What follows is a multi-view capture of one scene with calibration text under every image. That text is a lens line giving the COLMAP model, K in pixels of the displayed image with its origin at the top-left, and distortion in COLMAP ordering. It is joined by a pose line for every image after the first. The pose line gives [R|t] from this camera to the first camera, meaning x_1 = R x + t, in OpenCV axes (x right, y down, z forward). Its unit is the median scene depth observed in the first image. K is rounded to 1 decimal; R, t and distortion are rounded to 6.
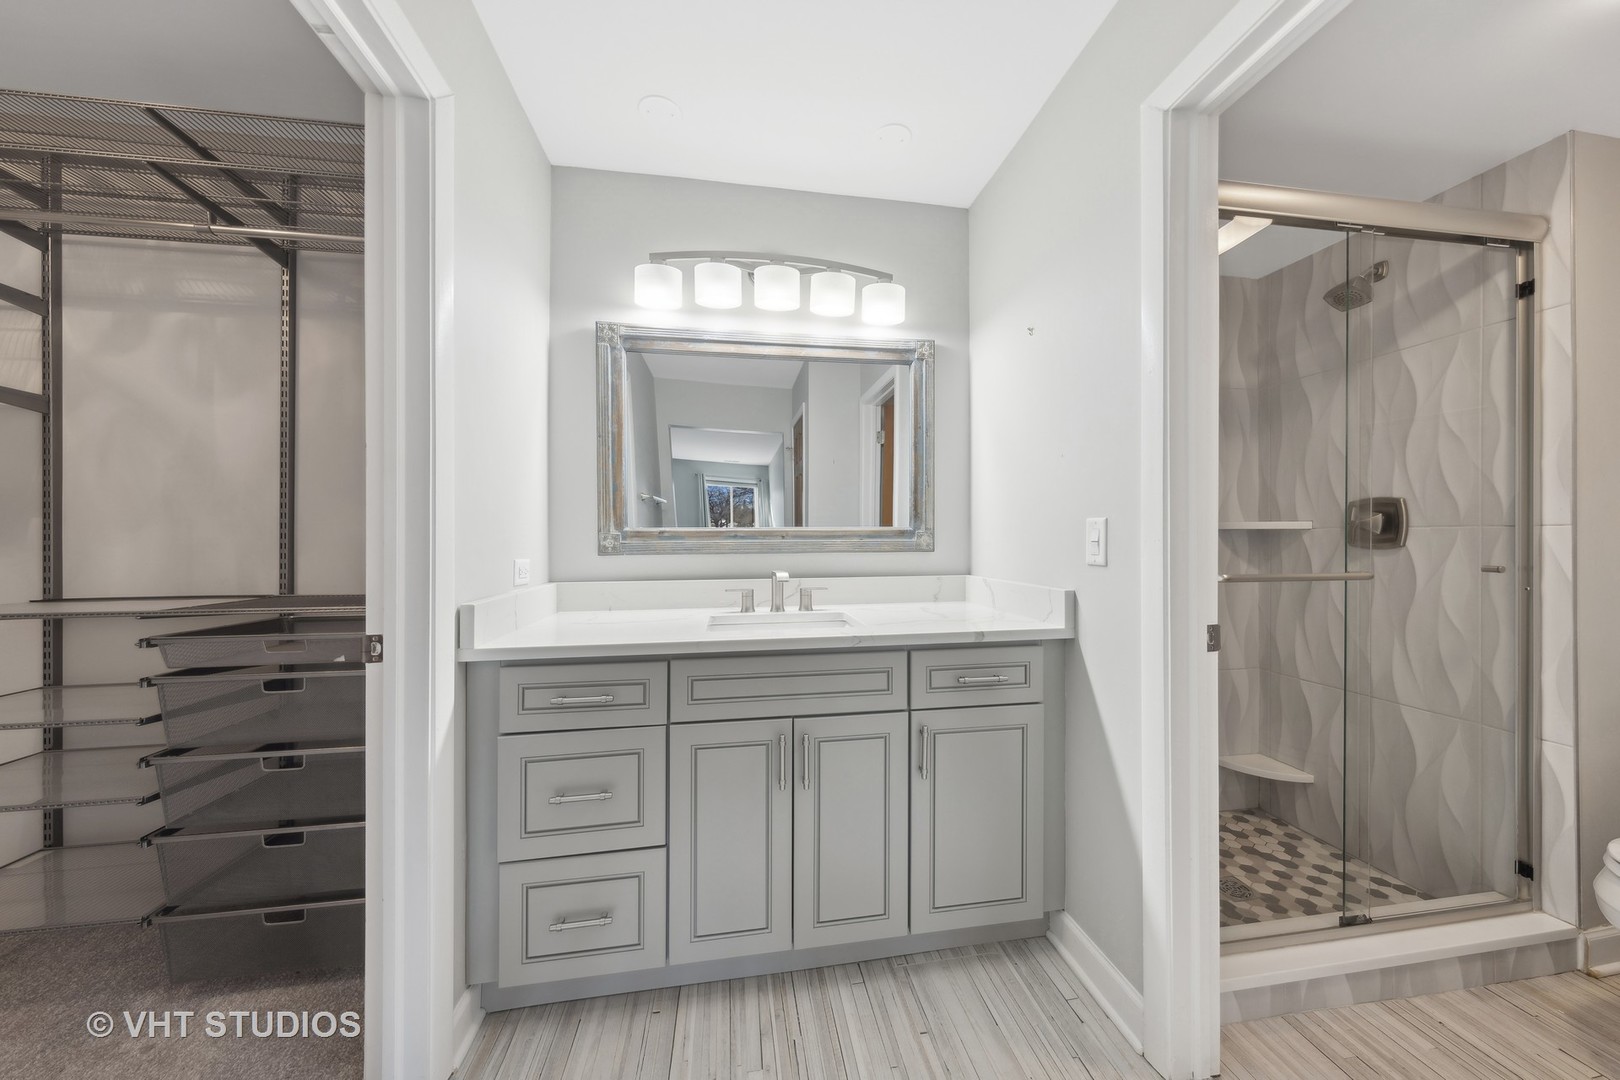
lens RADIAL K [[535.7, 0, 816.9], [0, 535.7, 536.6], [0, 0, 1]] dist [0.000255, -0.000166]
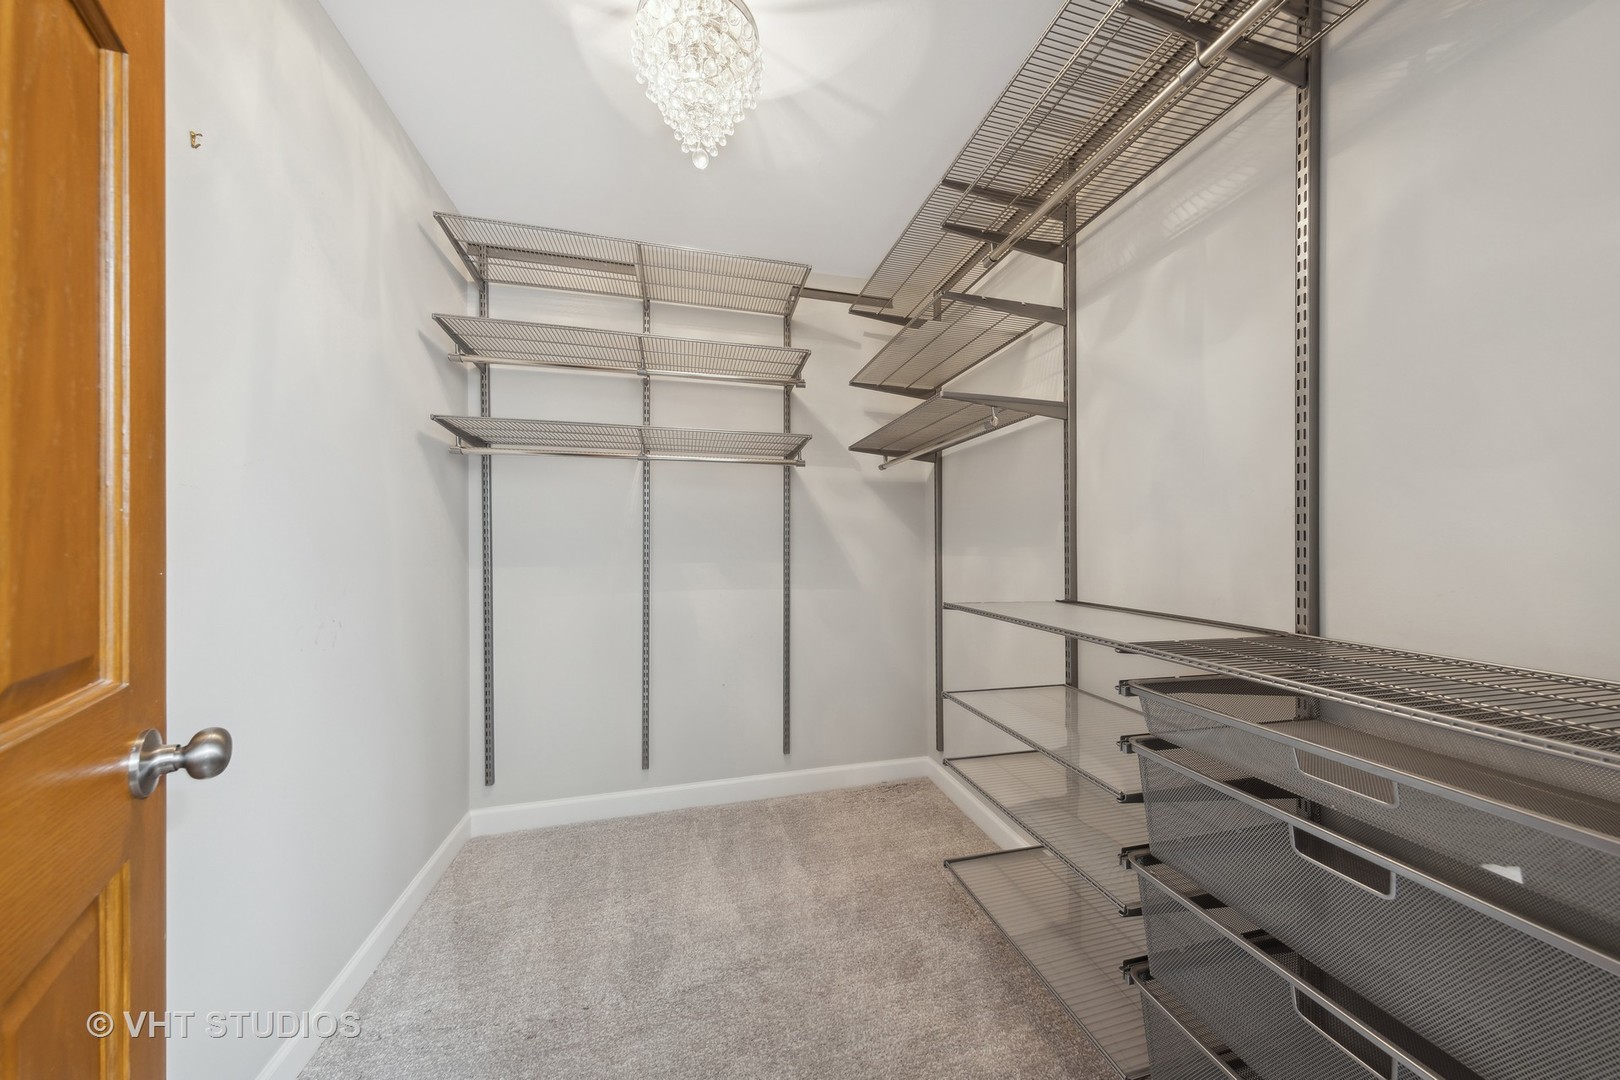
lens RADIAL K [[512.1, 0, 810.0], [0, 512.1, 540.0], [0, 0, 1]] dist [0.001310, -0.000113]
pose [[0.077151, -0.004581, -0.997009, -0.493091], [-0.000832, 0.999989, -0.004659, 0.007090], [0.997019, 0.001189, 0.077146, 0.430035]]
